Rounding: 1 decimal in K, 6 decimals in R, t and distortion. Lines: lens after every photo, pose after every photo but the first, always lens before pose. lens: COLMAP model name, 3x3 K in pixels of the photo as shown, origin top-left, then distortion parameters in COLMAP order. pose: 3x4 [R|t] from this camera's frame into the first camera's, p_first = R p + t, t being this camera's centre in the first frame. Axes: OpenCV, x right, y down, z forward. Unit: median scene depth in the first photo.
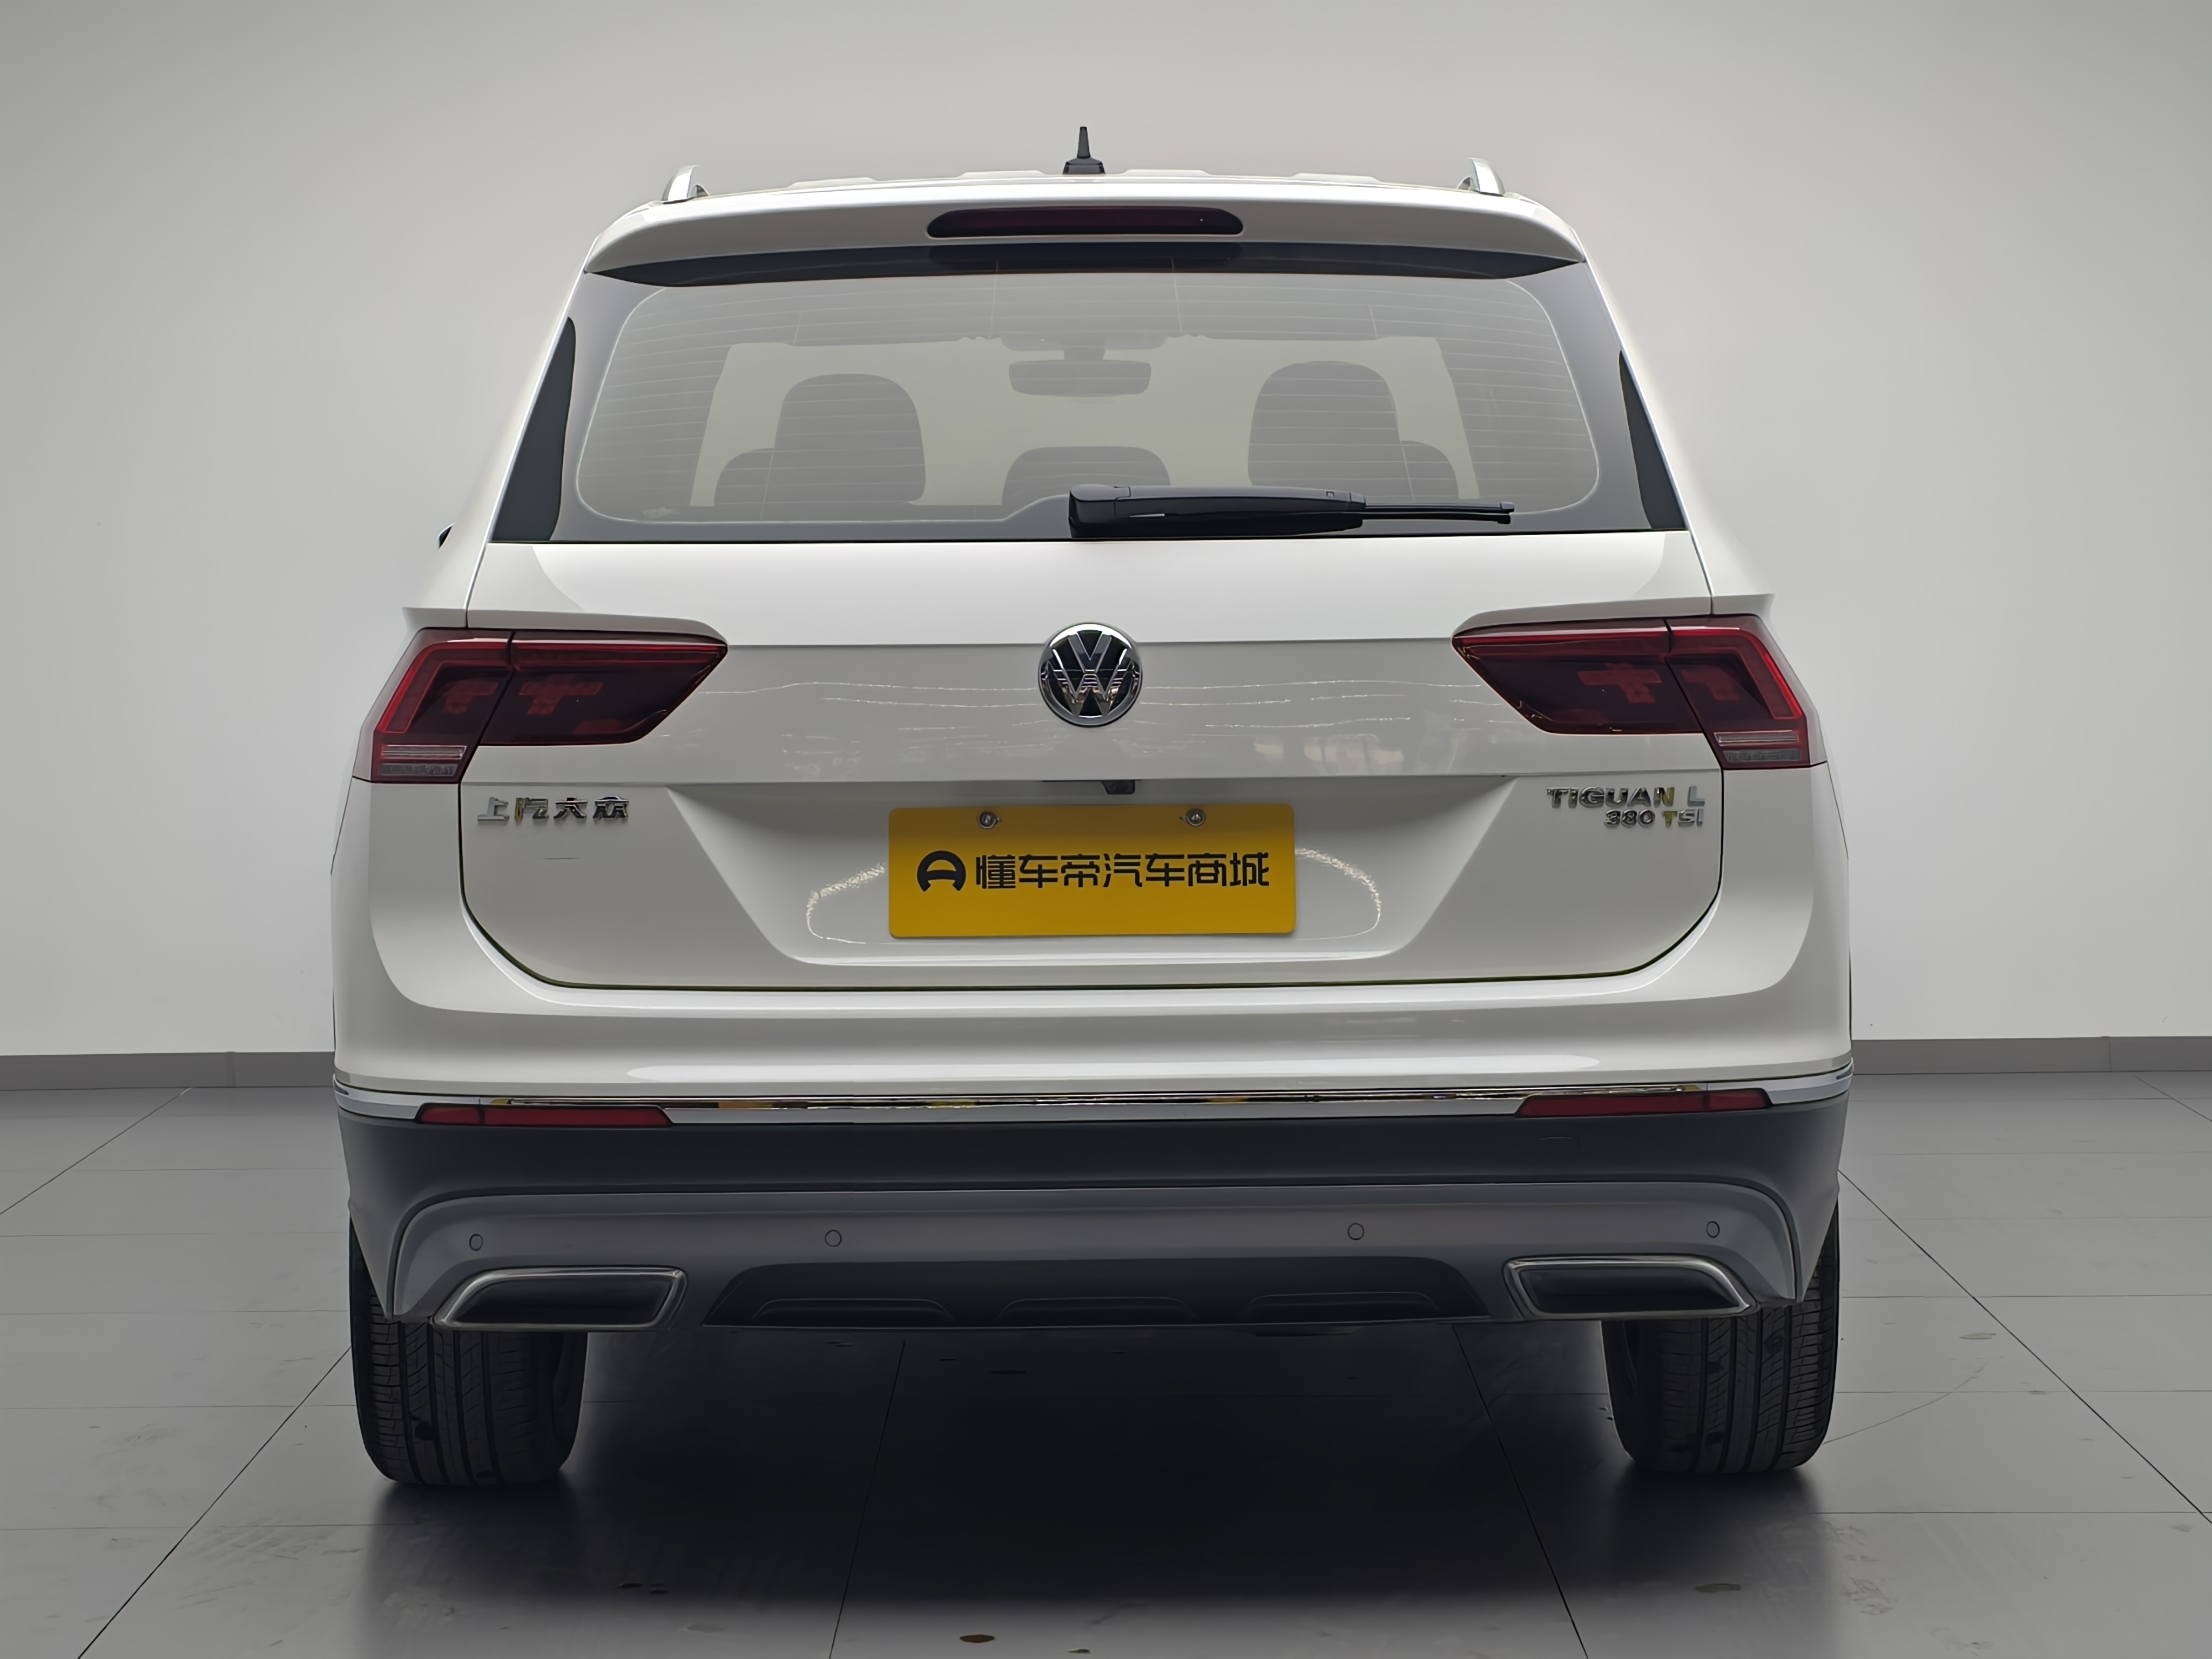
lens RADIAL K [[5914.9, 0, 1106.0], [0, 5914.9, 829.5], [0, 0, 1]] dist [-0.030593, 0.063959]
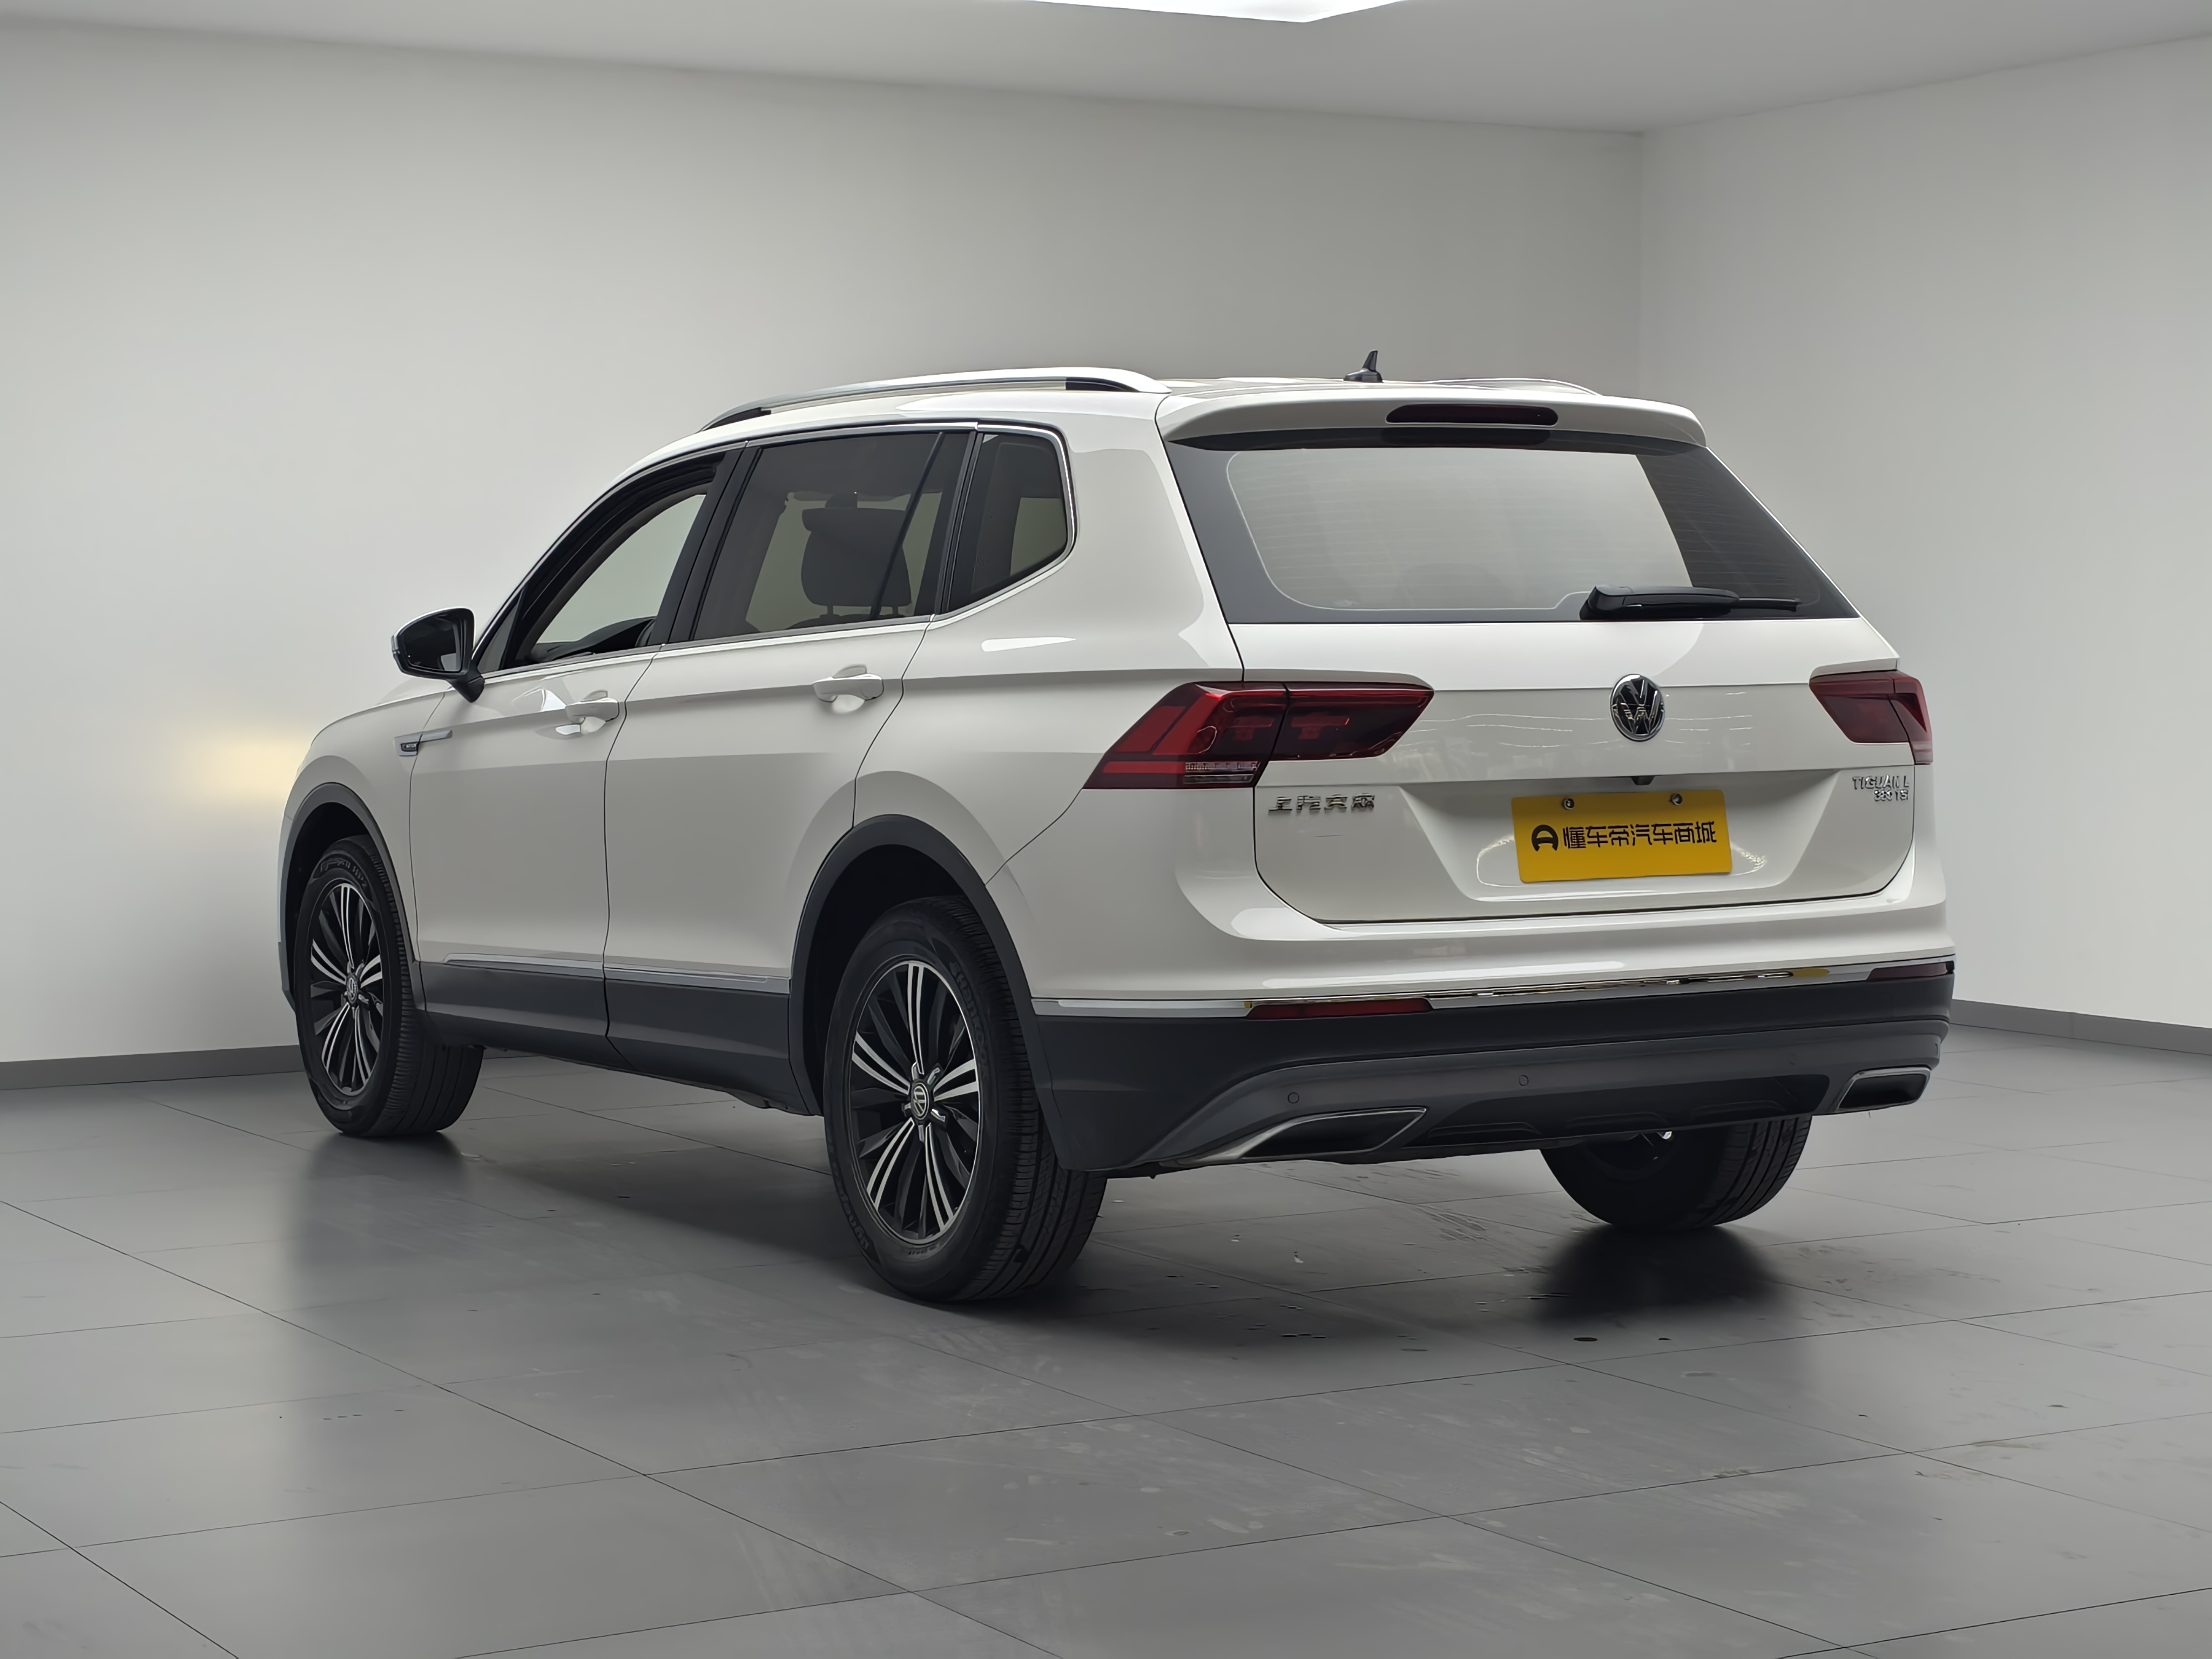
lens RADIAL K [[4708.9, 0, 1106.0], [0, 4708.9, 829.5], [0, 0, 1]] dist [-0.055792, -0.054203]
pose [[0.869520, -0.023418, 0.493341, -0.722434], [0.031339, 0.999478, -0.007792, 0.010723], [-0.492902, 0.022236, 0.869801, 0.000022]]
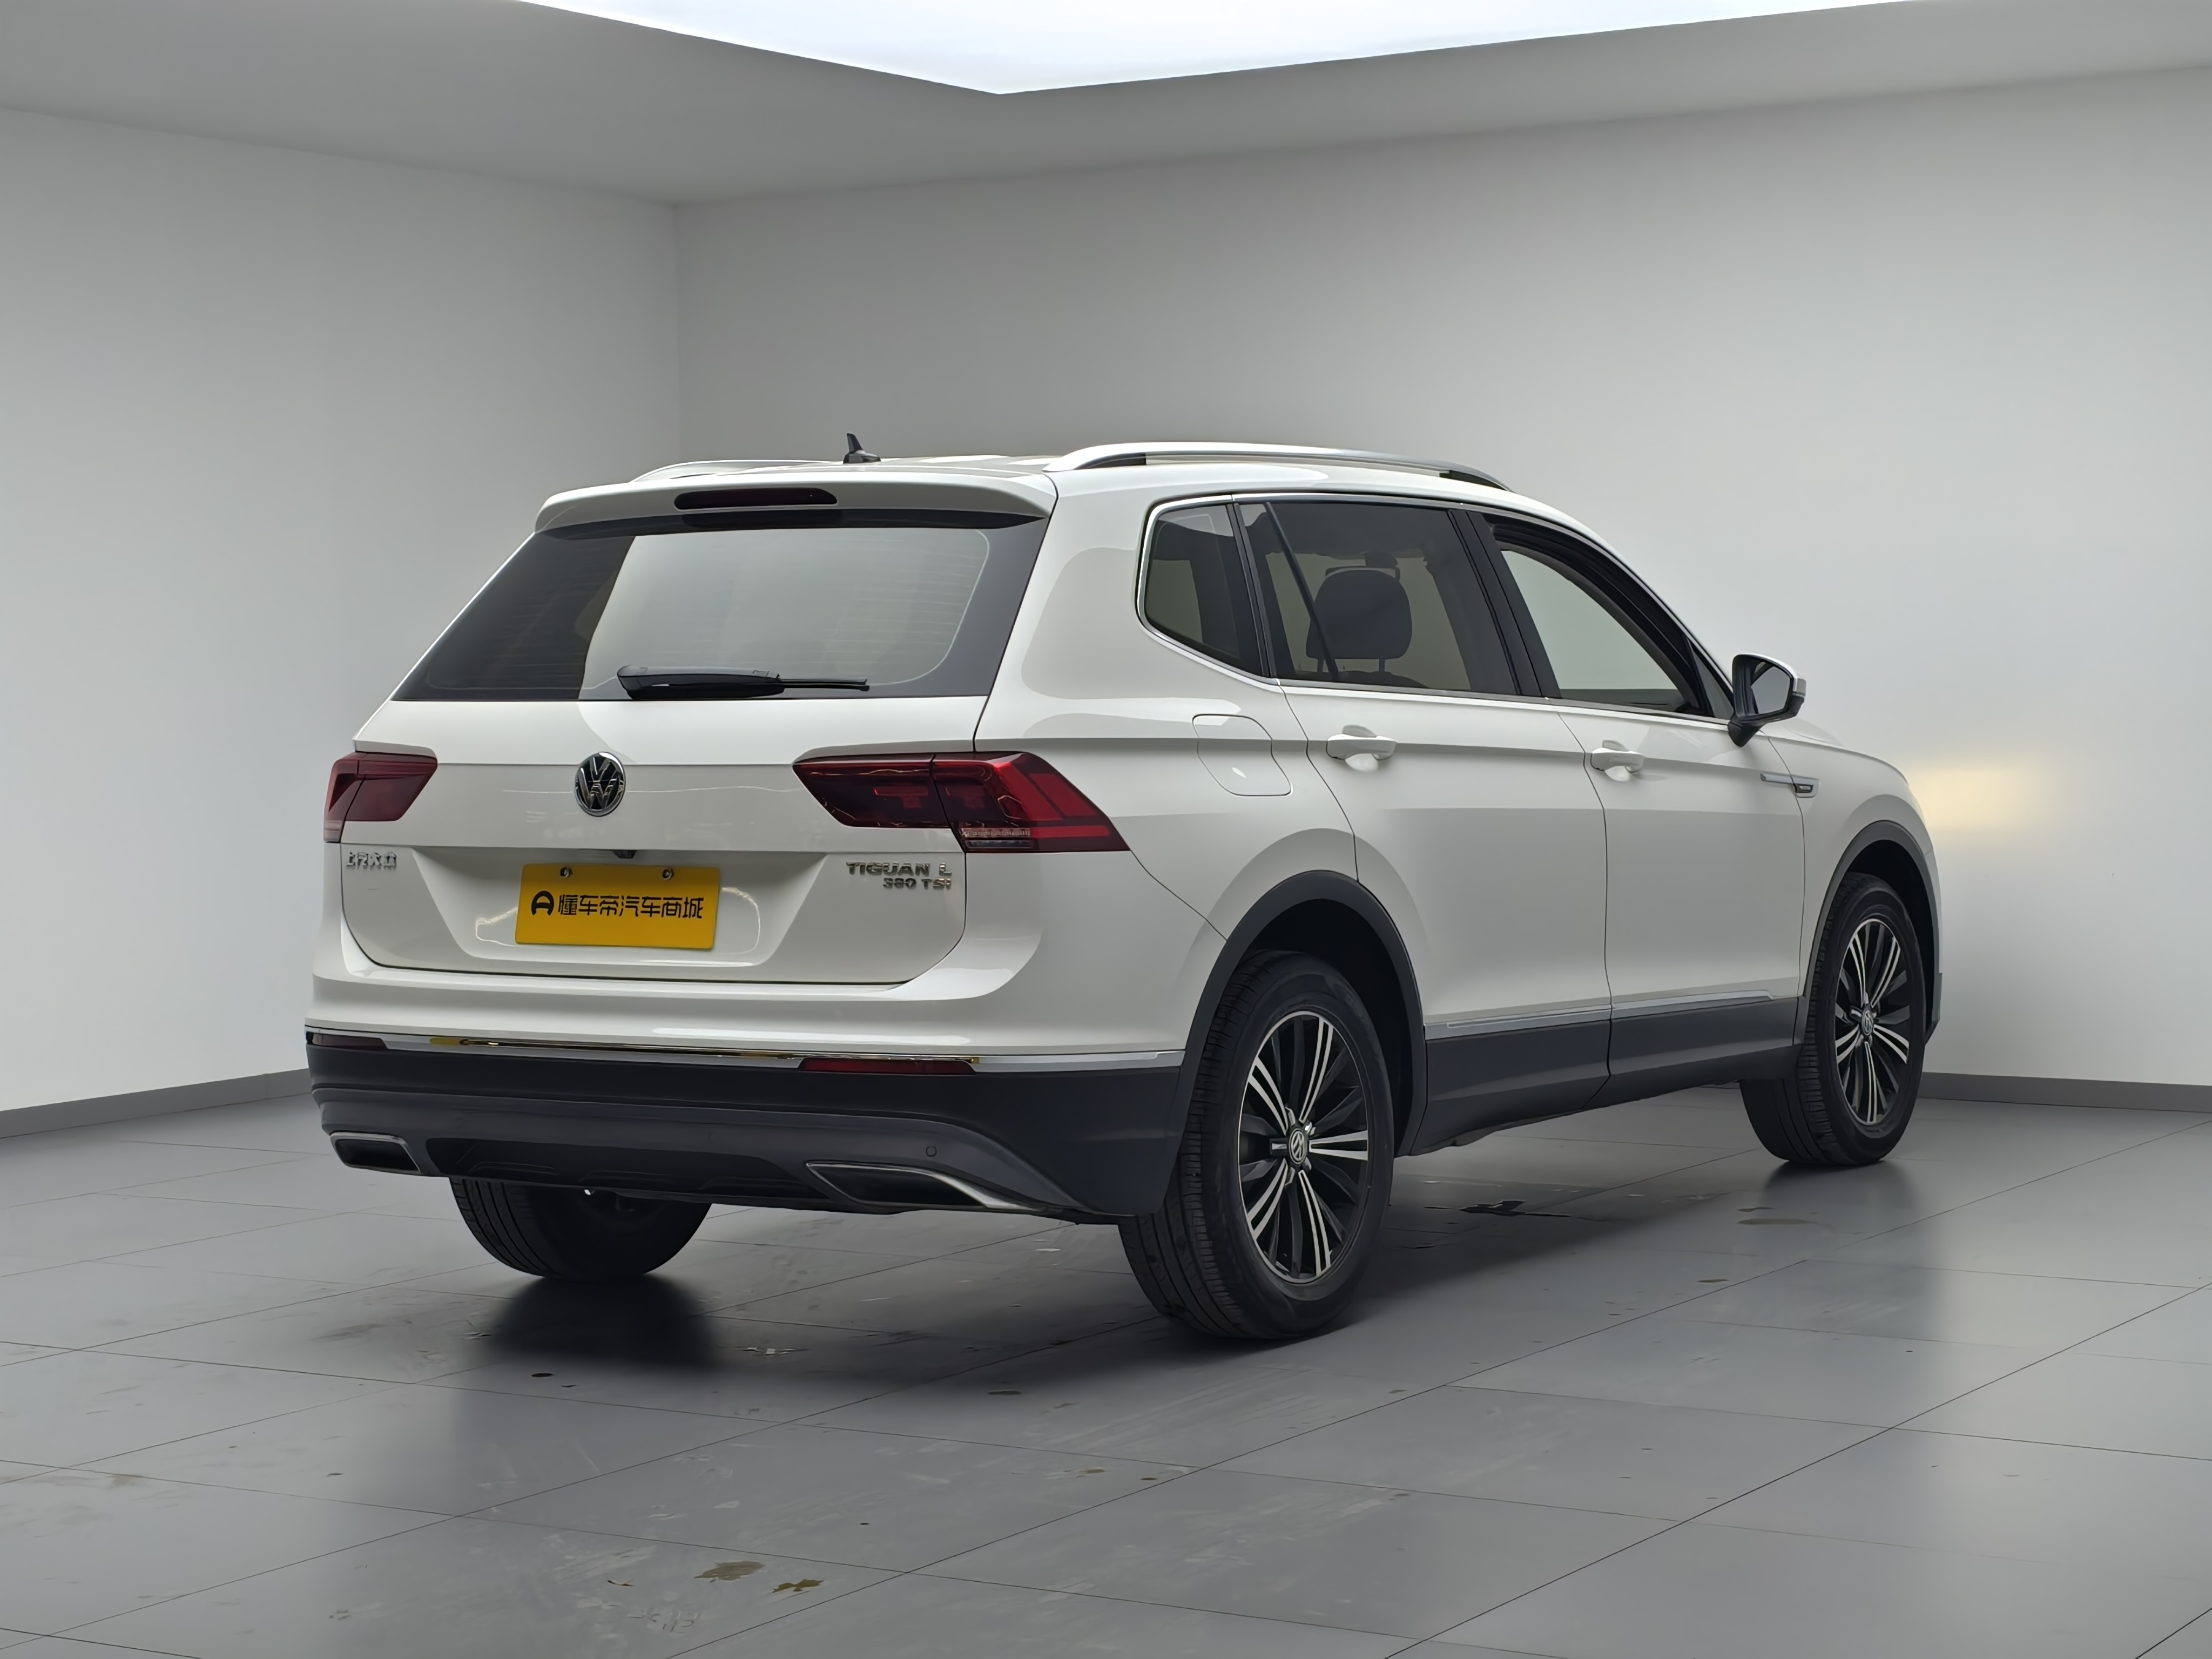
lens RADIAL K [[4708.9, 0, 1106.0], [0, 4708.9, 829.5], [0, 0, 1]] dist [-0.055792, -0.054203]
pose [[0.832975, 0.021625, -0.552888, 0.813438], [-0.030639, 0.999506, -0.007068, -0.008753], [0.552461, 0.022828, 0.833226, 0.006824]]
